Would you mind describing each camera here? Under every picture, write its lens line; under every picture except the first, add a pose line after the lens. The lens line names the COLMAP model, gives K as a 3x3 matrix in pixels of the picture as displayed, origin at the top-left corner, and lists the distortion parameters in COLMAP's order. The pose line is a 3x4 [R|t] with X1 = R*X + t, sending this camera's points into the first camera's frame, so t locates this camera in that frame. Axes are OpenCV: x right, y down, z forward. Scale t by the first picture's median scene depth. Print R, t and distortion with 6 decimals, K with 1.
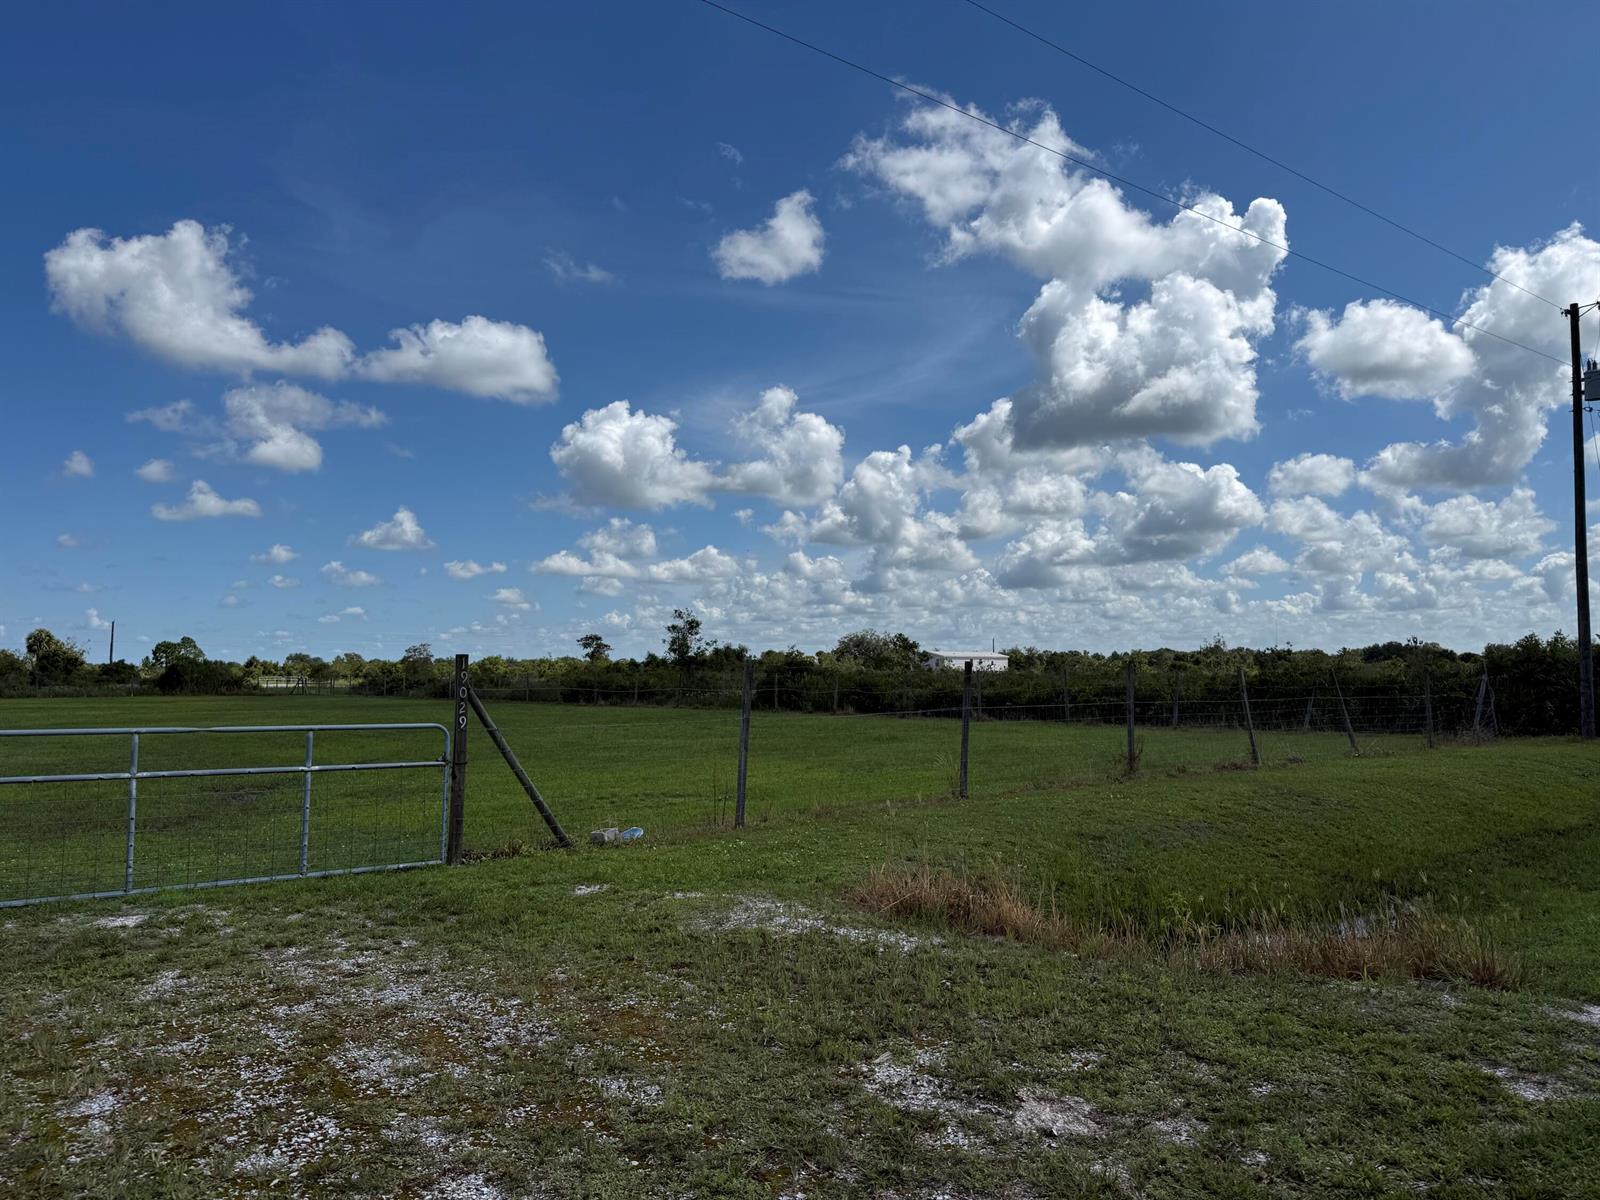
lens RADIAL K [[1102.0, 0, 791.7], [0, 1102.0, 568.8], [0, 0, 1]] dist [0.042068, -0.043746]
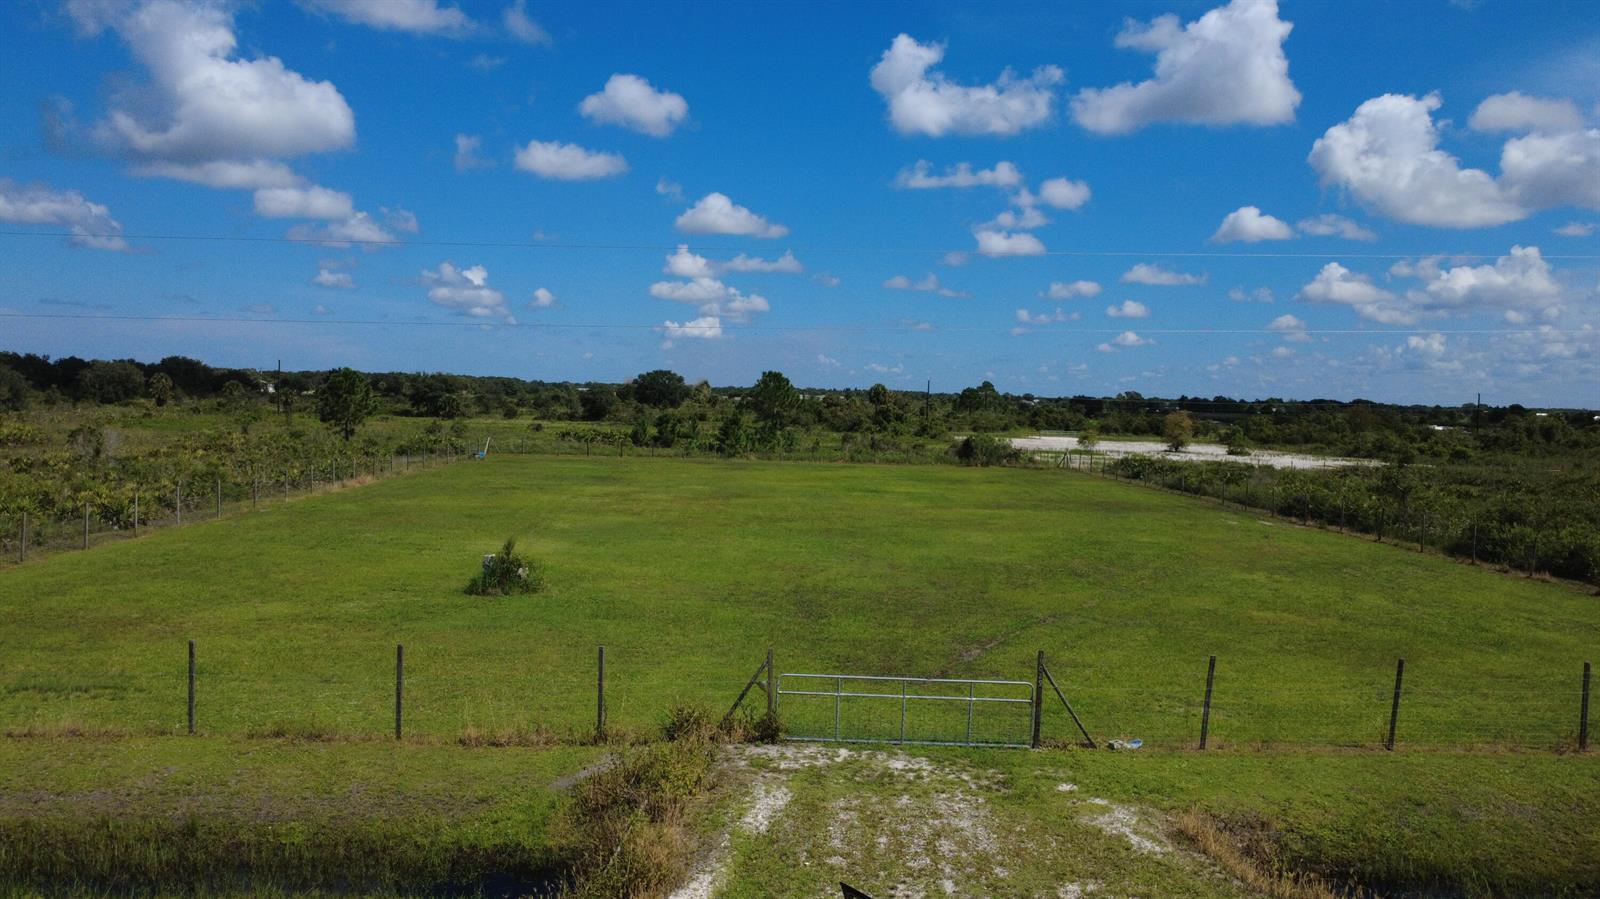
lens RADIAL K [[1120.4, 0, 798.5], [0, 1120.4, 445.5], [0, 0, 1]] dist [-0.002328, -0.002179]
pose [[0.788017, 0.041699, -0.614240, 0.207435], [0.032070, 0.993569, 0.108594, -0.183330], [0.614818, -0.105273, 0.781611, -0.292619]]
